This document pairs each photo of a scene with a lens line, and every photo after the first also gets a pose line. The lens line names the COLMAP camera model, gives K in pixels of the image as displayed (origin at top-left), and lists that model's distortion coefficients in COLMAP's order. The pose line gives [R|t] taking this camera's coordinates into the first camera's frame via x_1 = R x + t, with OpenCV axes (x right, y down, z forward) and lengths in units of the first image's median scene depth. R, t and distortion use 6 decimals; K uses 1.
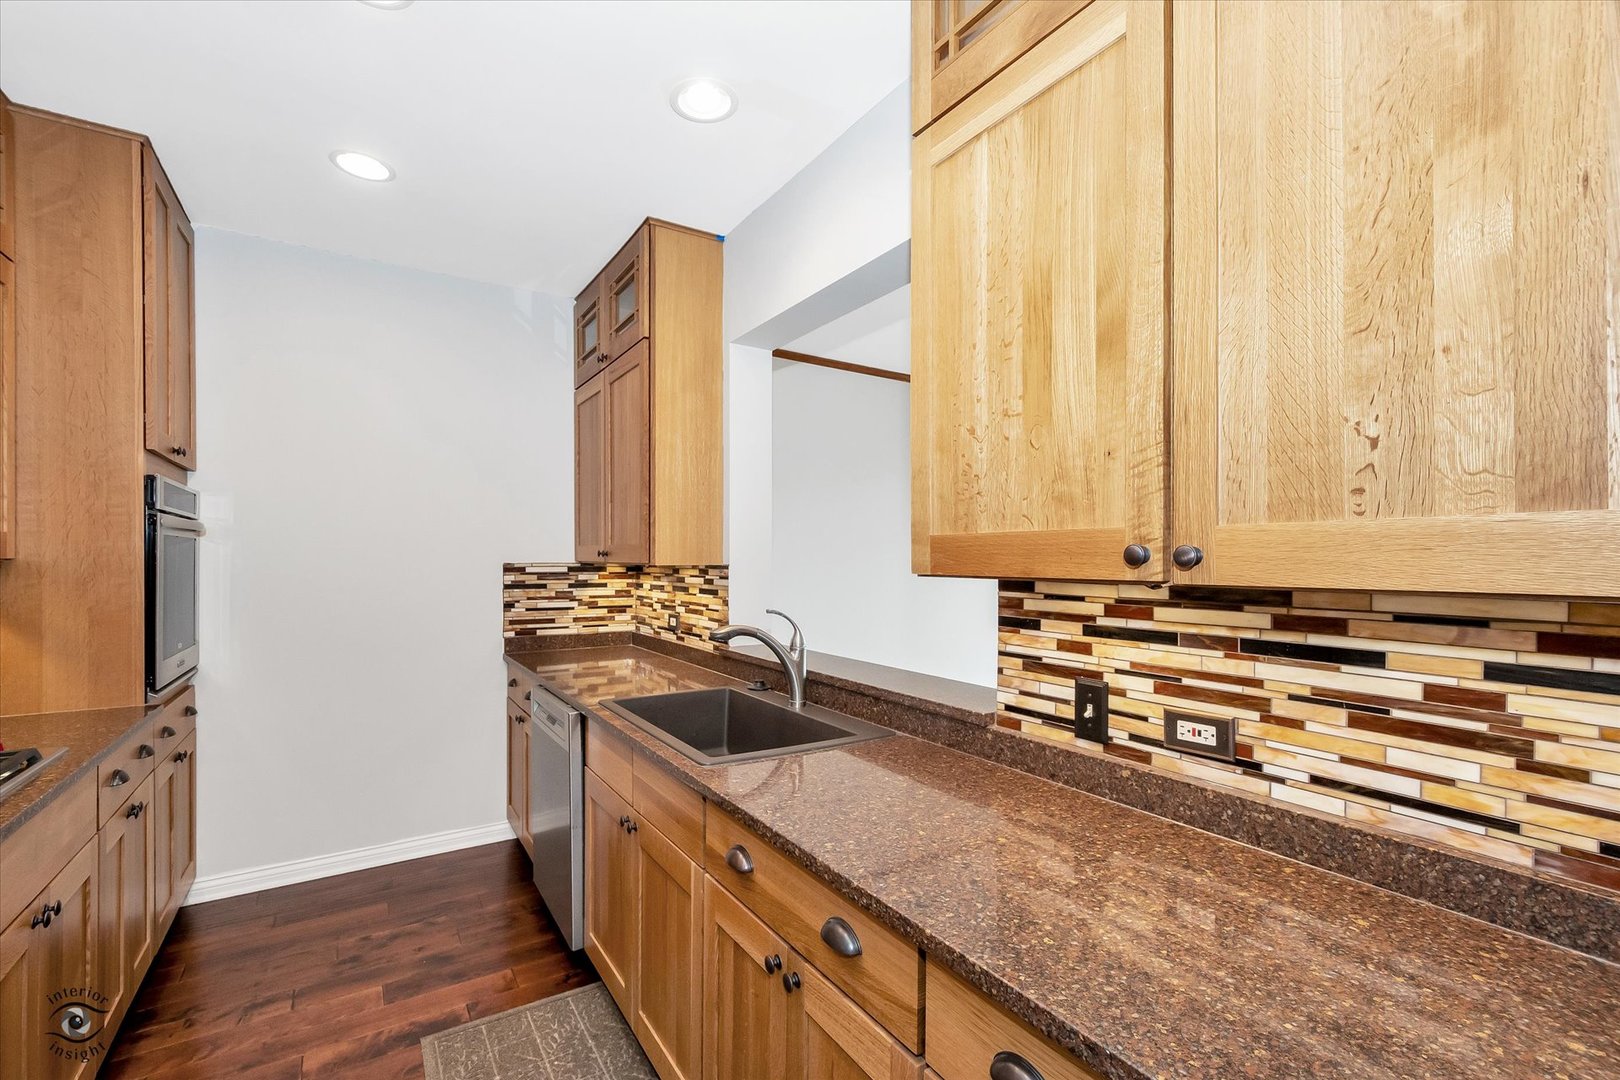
lens RADIAL K [[711.2, 0, 804.4], [0, 711.2, 555.7], [0, 0, 1]] dist [0.001803, -0.001023]
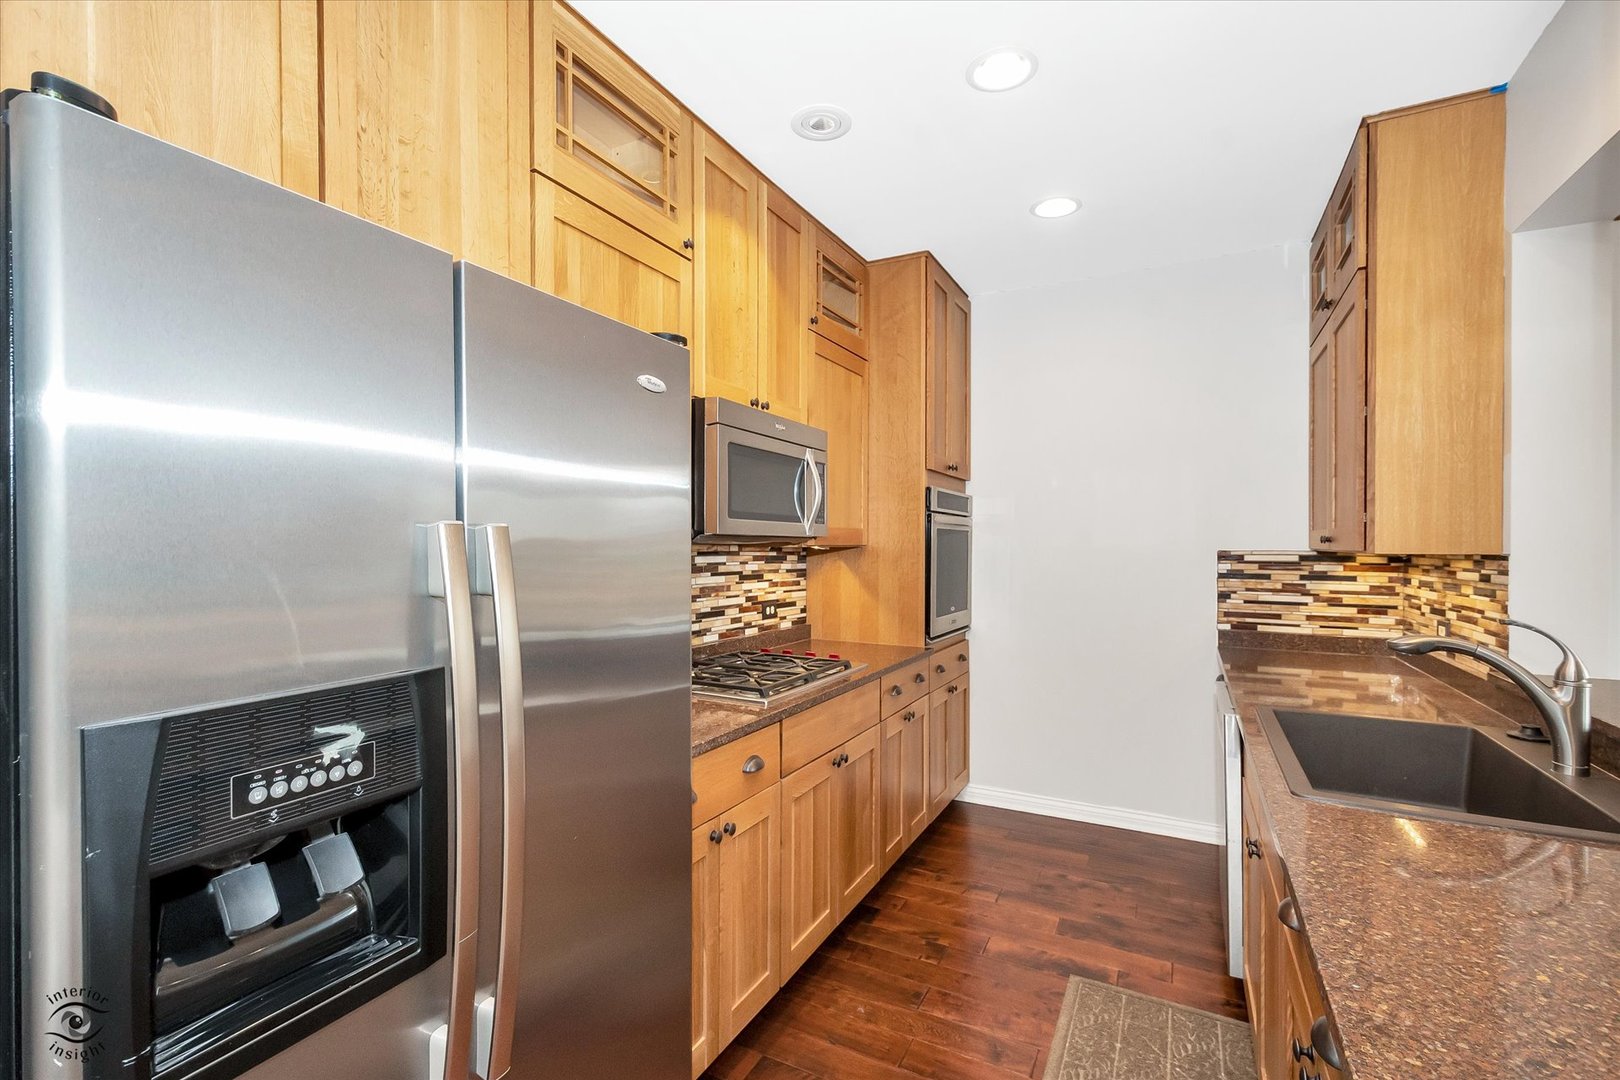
lens RADIAL K [[711.2, 0, 777.6], [0, 711.2, 540.9], [0, 0, 1]] dist [0.001803, -0.001023]
pose [[0.474518, -0.005906, -0.880226, 0.163888], [0.000961, 0.999980, -0.006192, 0.003326], [0.880245, 0.002092, 0.474514, 0.045313]]
